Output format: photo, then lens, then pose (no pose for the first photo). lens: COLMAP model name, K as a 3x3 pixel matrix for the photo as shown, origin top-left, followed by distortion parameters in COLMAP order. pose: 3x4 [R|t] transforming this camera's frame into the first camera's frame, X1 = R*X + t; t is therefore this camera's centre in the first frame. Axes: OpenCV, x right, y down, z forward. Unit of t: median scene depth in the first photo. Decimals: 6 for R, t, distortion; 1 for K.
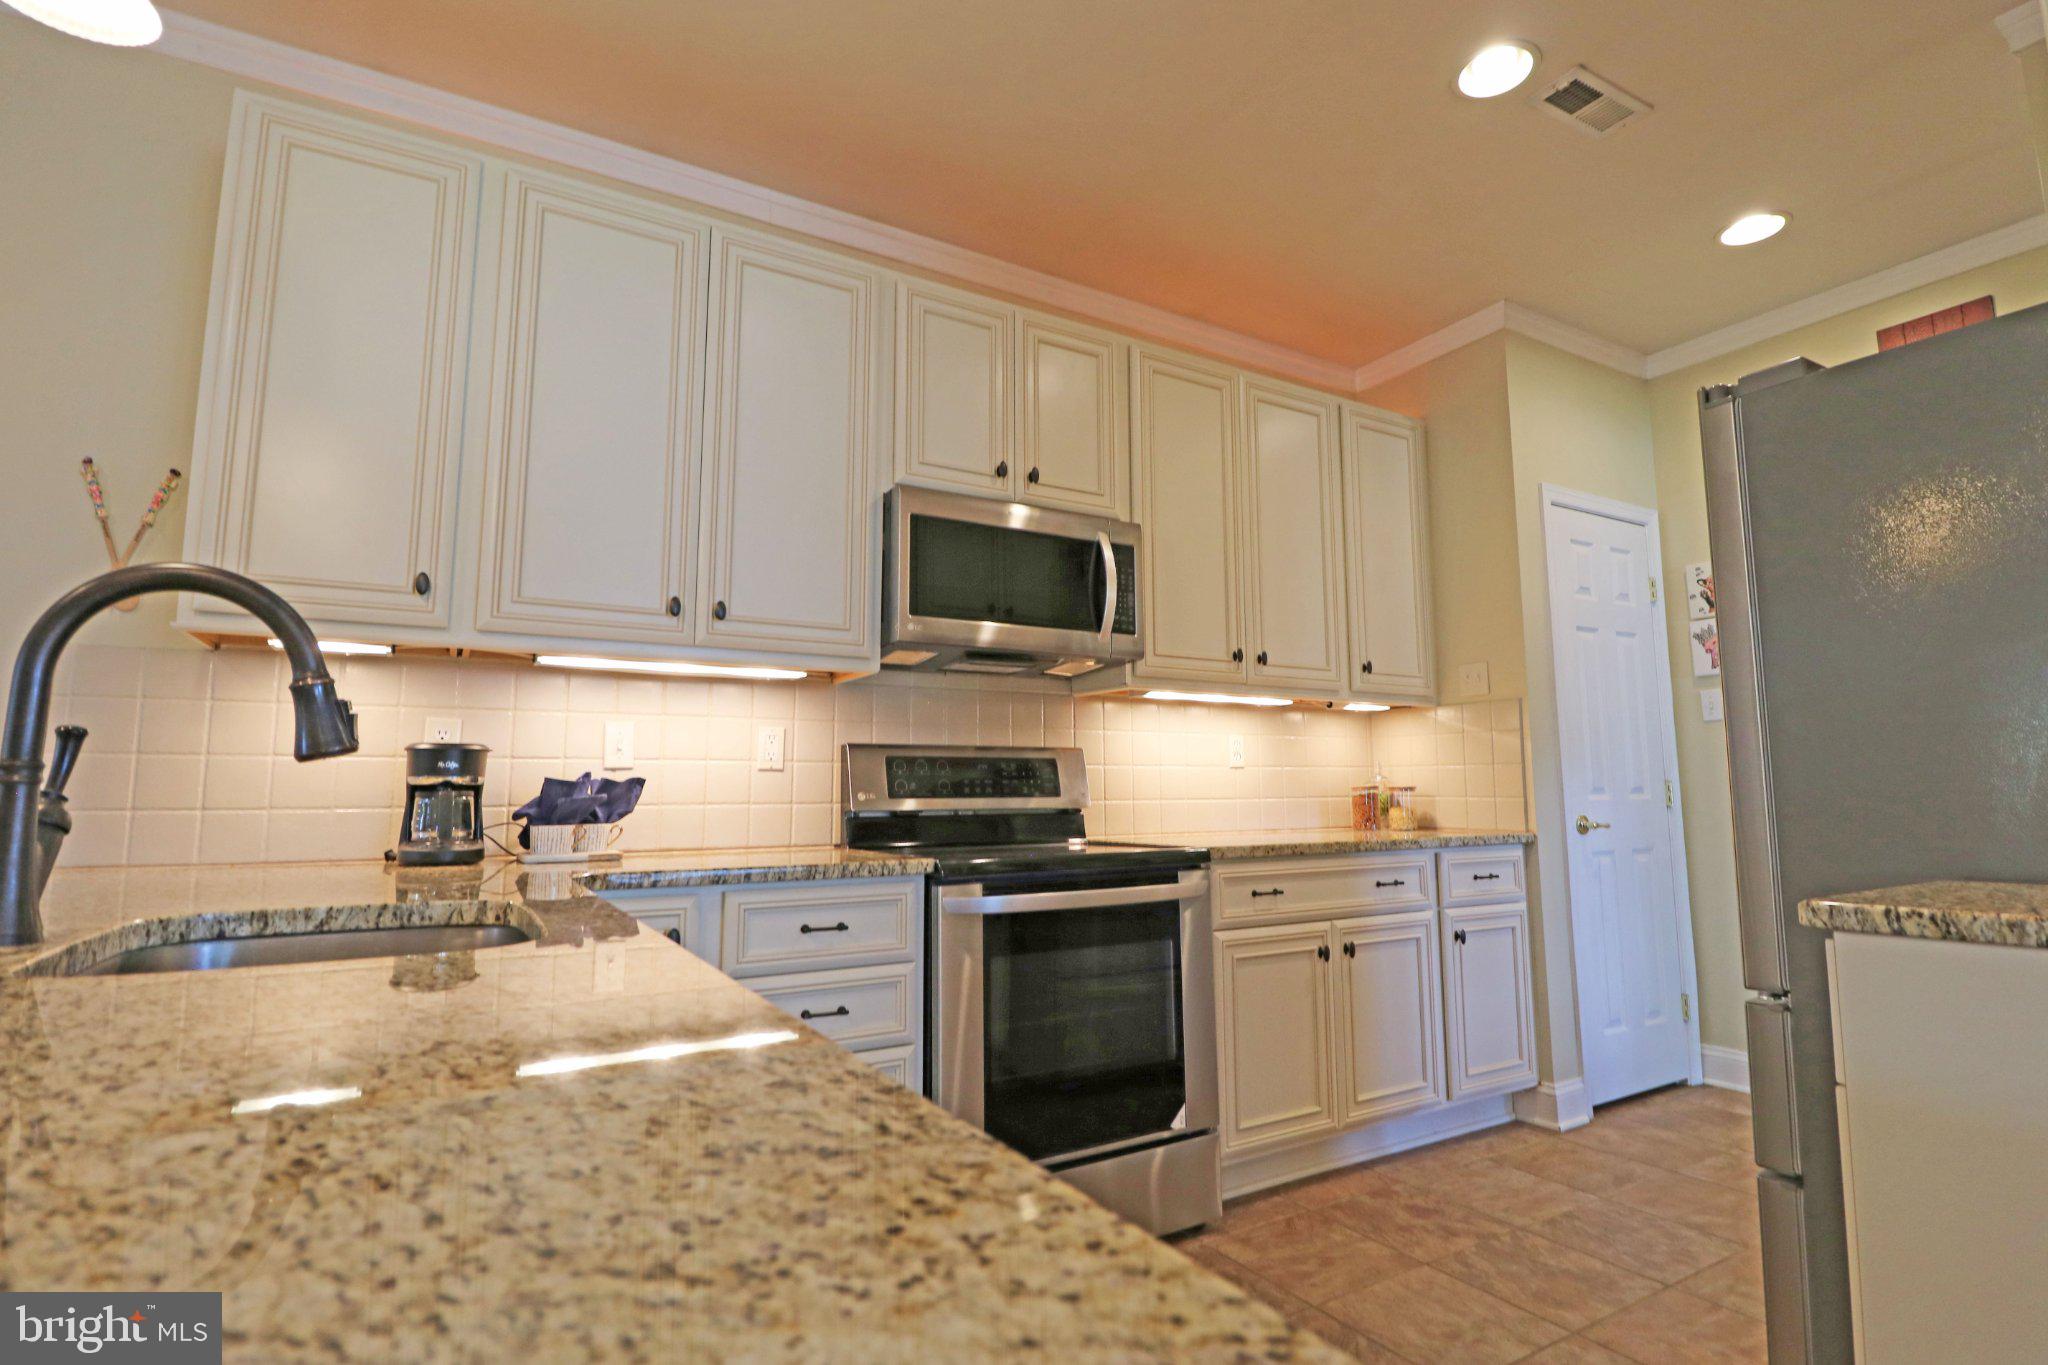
lens RADIAL K [[1011.9, 0, 1024.0], [0, 1011.9, 682.5], [0, 0, 1]] dist [-0.002053, -0.000441]
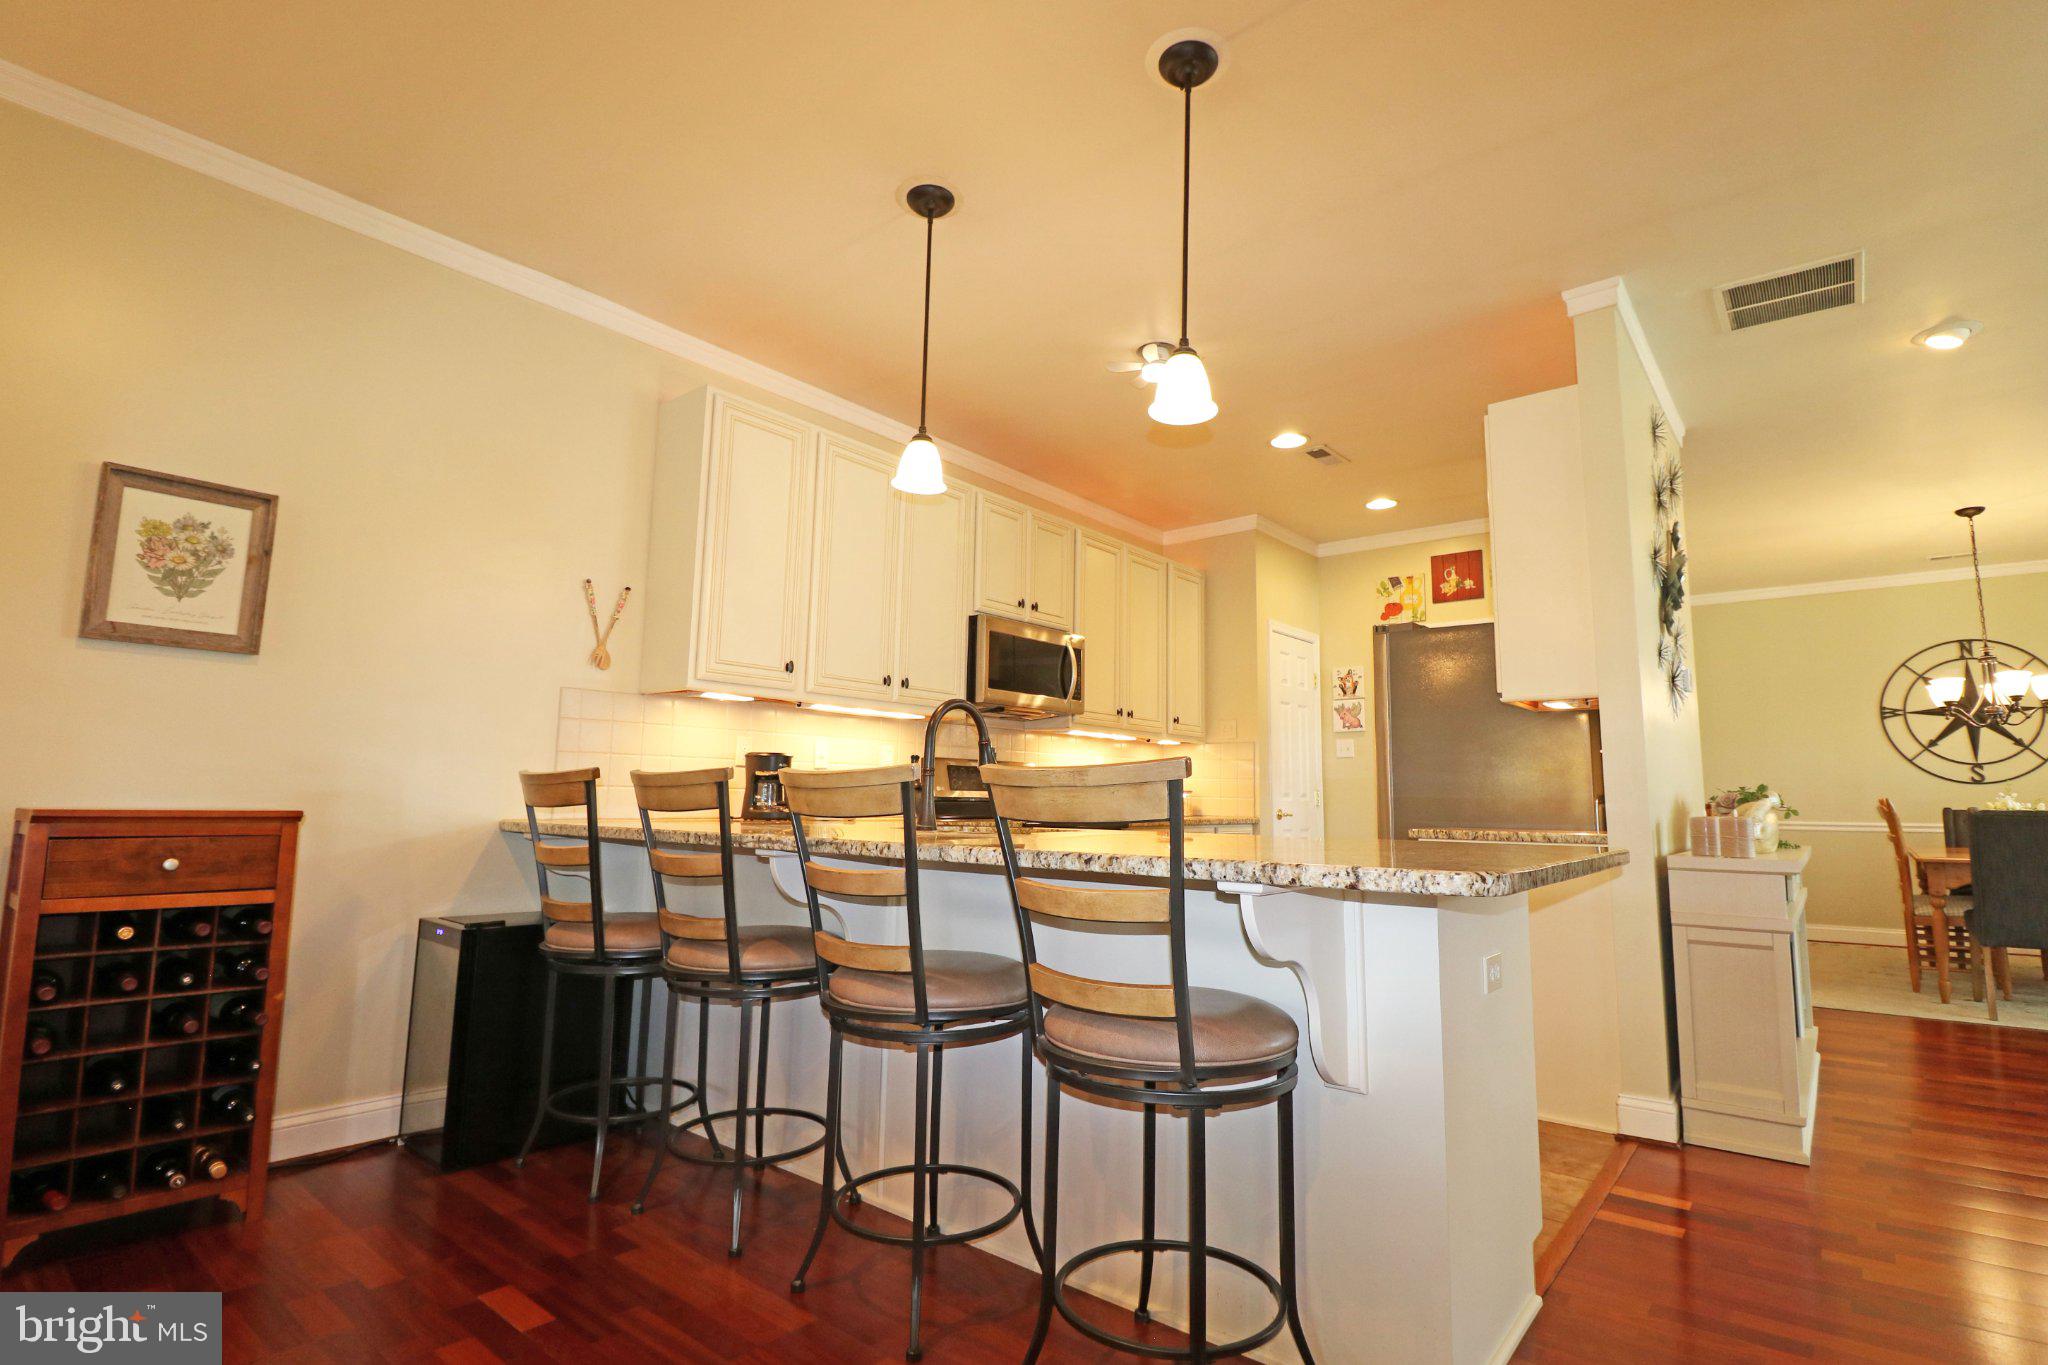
lens RADIAL K [[1011.9, 0, 1024.0], [0, 1011.9, 682.5], [0, 0, 1]] dist [-0.002053, -0.000441]
pose [[0.938776, 0.058578, 0.339511, -0.590330], [-0.057656, 0.998254, -0.012810, -0.050699], [-0.339669, -0.007549, 0.940515, -0.627026]]
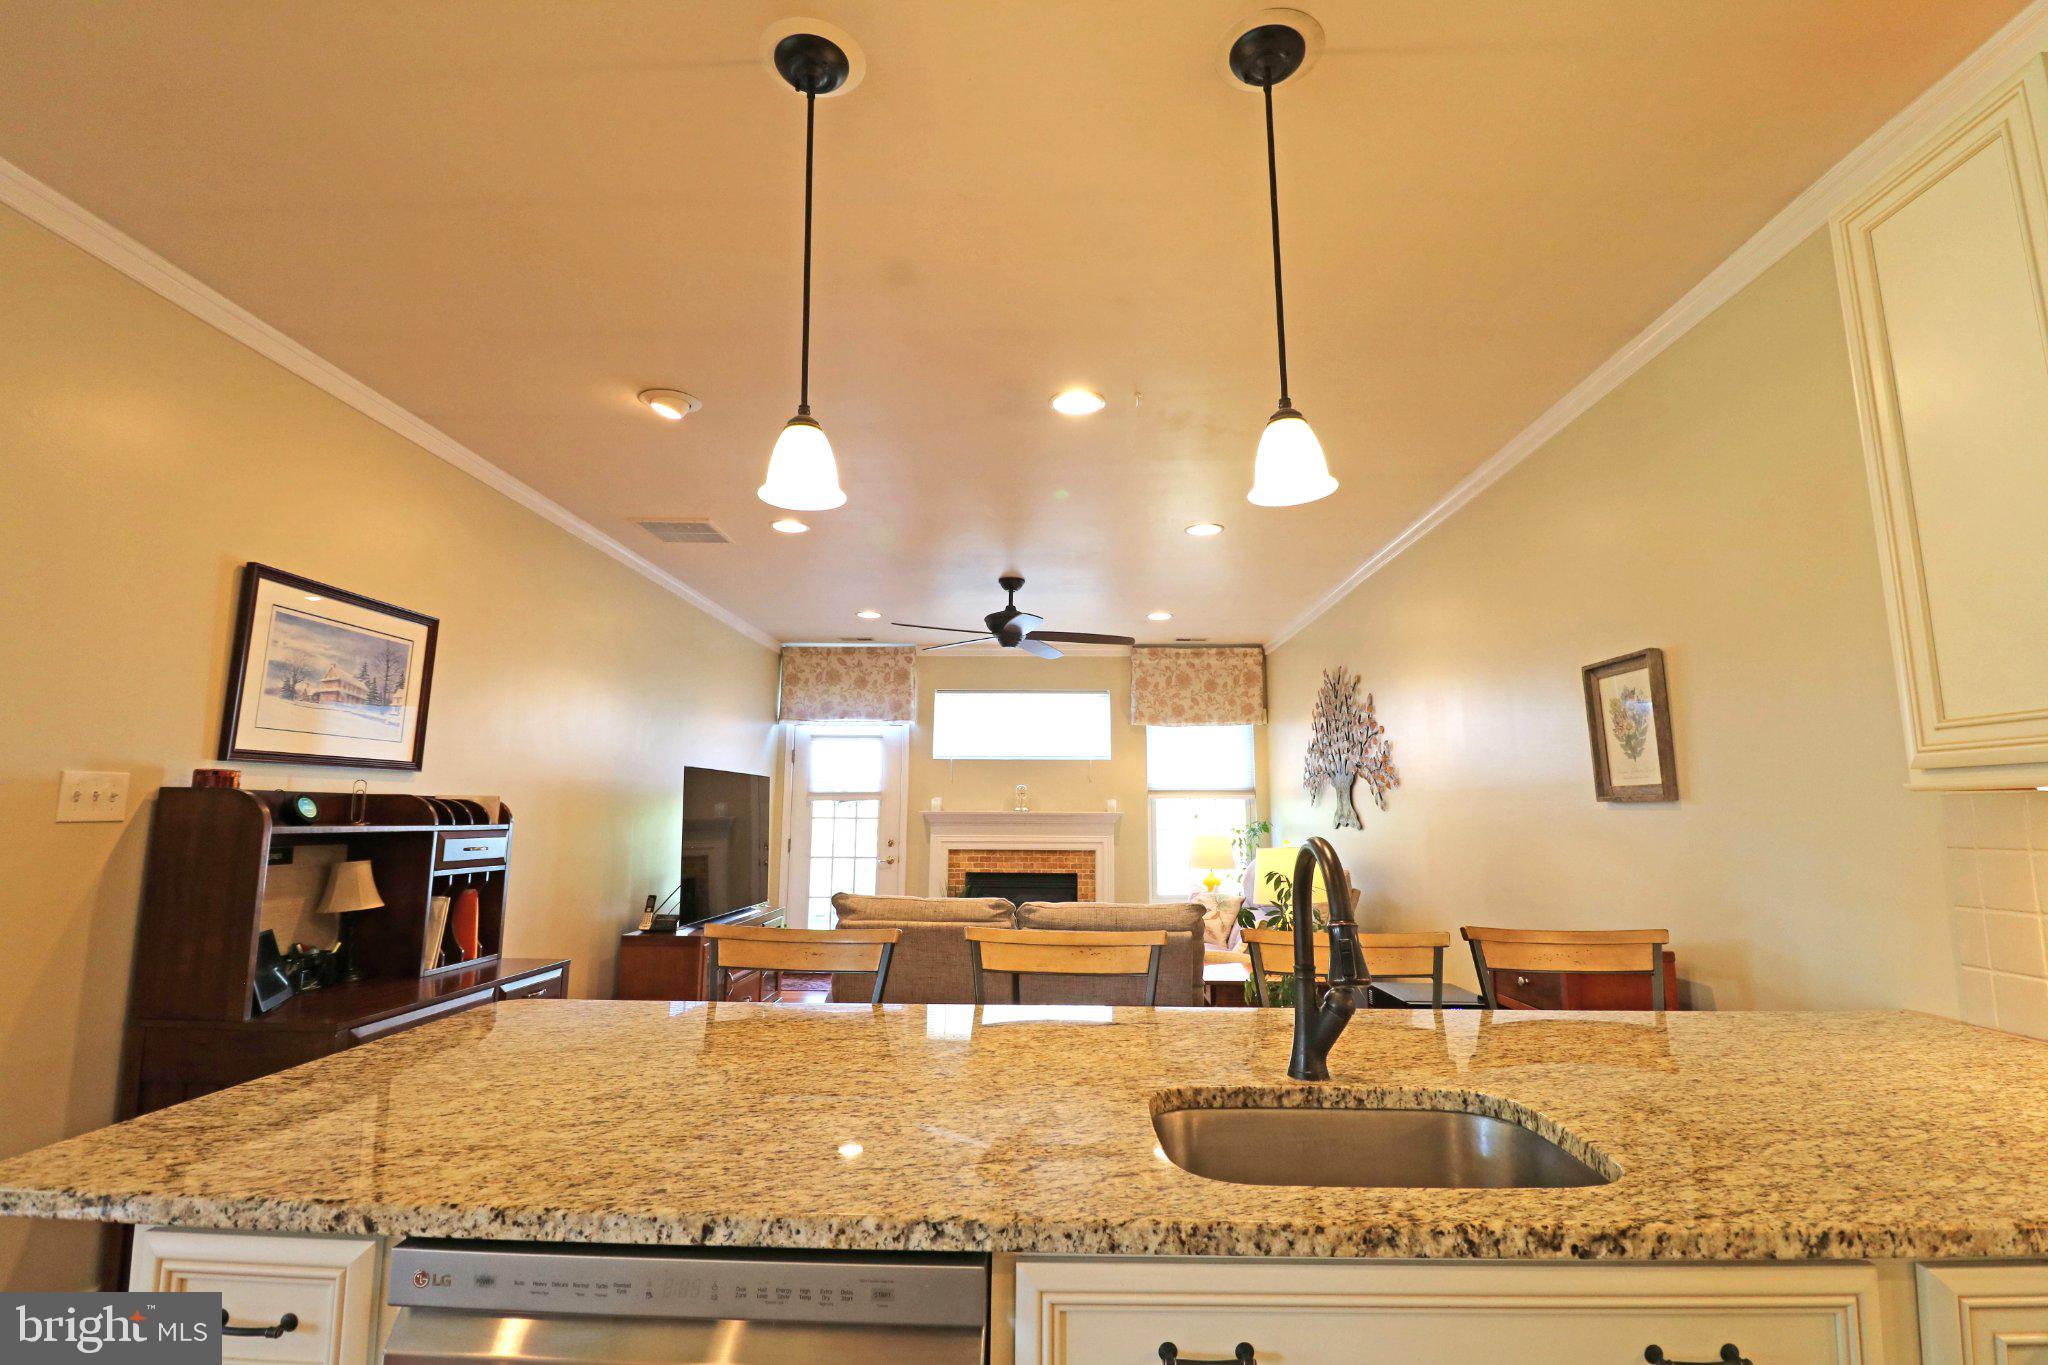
lens RADIAL K [[942.3, 0, 1034.8], [0, 942.3, 668.1], [0, 0, 1]] dist [-0.003111, -0.000642]
pose [[-0.531717, -0.129163, -0.837015, 0.212444], [0.099582, 0.971912, -0.213239, -0.037739], [0.841047, -0.196734, -0.503920, 0.510937]]
